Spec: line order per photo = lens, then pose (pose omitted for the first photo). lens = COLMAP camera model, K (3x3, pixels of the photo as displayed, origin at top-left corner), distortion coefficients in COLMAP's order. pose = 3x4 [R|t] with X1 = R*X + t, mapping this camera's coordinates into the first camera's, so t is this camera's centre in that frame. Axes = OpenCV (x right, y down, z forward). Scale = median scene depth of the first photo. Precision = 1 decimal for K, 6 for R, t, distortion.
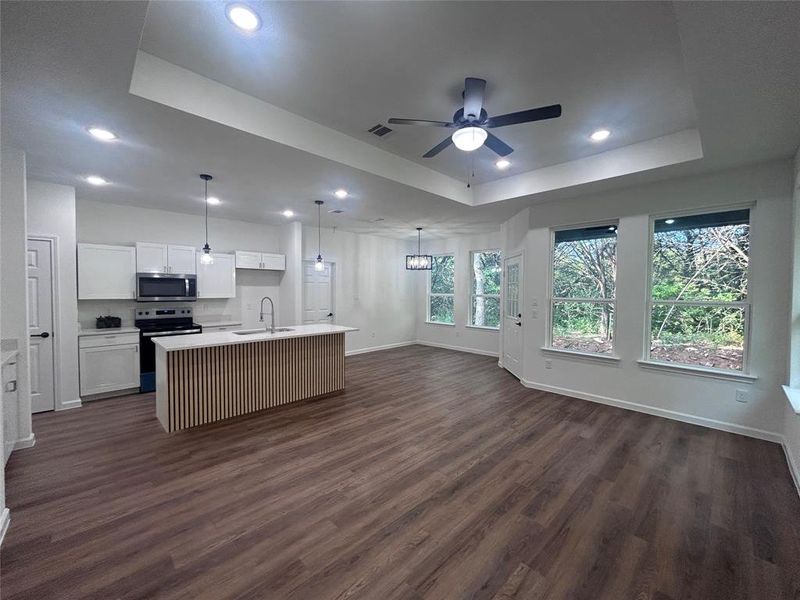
lens RADIAL K [[321.1, 0, 399.6], [0, 321.1, 297.1], [0, 0, 1]] dist [0.001761, -0.000580]
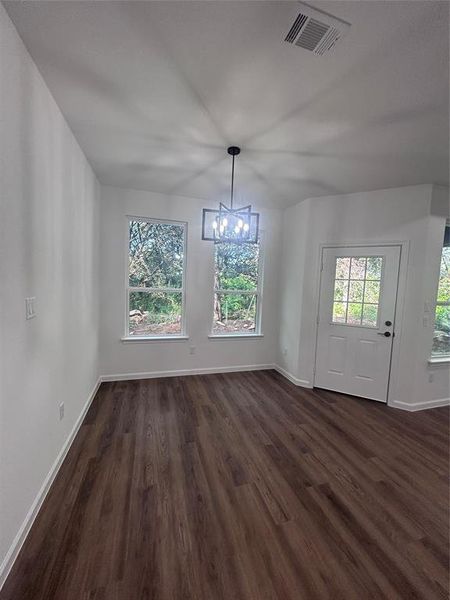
lens RADIAL K [[240.8, 0, 224.5], [0, 240.8, 299.4], [0, 0, 1]] dist [0.001761, -0.000580]
pose [[0.457064, -0.052914, 0.887858, -0.446290], [-0.018687, 0.997437, 0.069065, -0.046919], [-0.889238, -0.048159, 0.454904, 1.469325]]
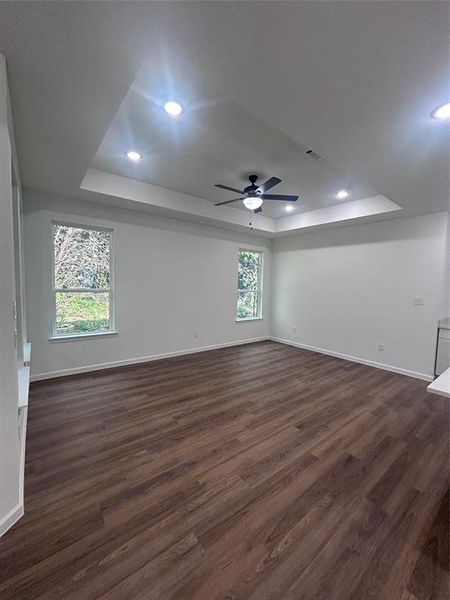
lens RADIAL K [[240.8, 0, 227.7], [0, 240.8, 300.9], [0, 0, 1]] dist [0.001761, -0.000580]
pose [[-0.994361, -0.040573, 0.097976, 0.135525], [-0.031081, 0.994844, 0.096537, -0.047940], [-0.101387, 0.092947, -0.990496, 1.598611]]
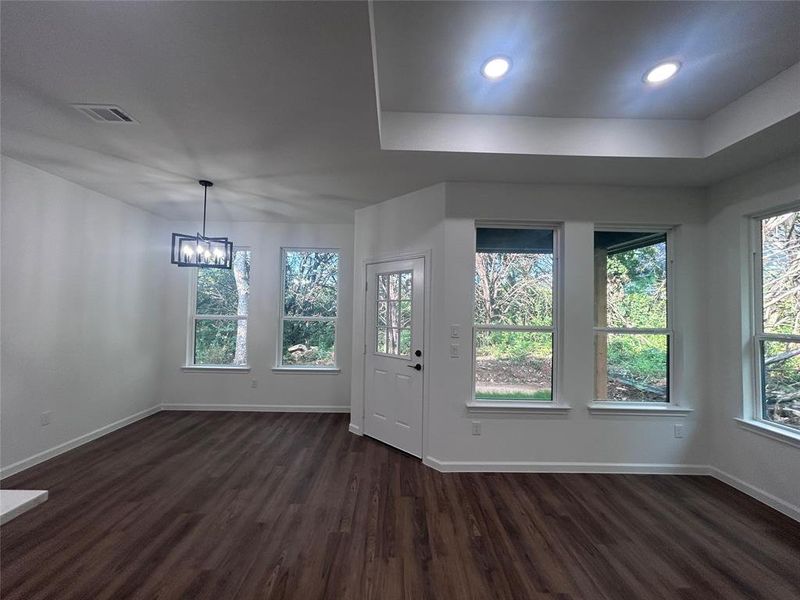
lens RADIAL K [[321.1, 0, 398.0], [0, 321.1, 298.1], [0, 0, 1]] dist [0.001761, -0.000580]
pose [[0.687222, 0.033736, 0.725663, -0.150250], [0.000894, 0.998881, -0.047285, -0.028126], [-0.726447, 0.033144, 0.686423, 0.801274]]
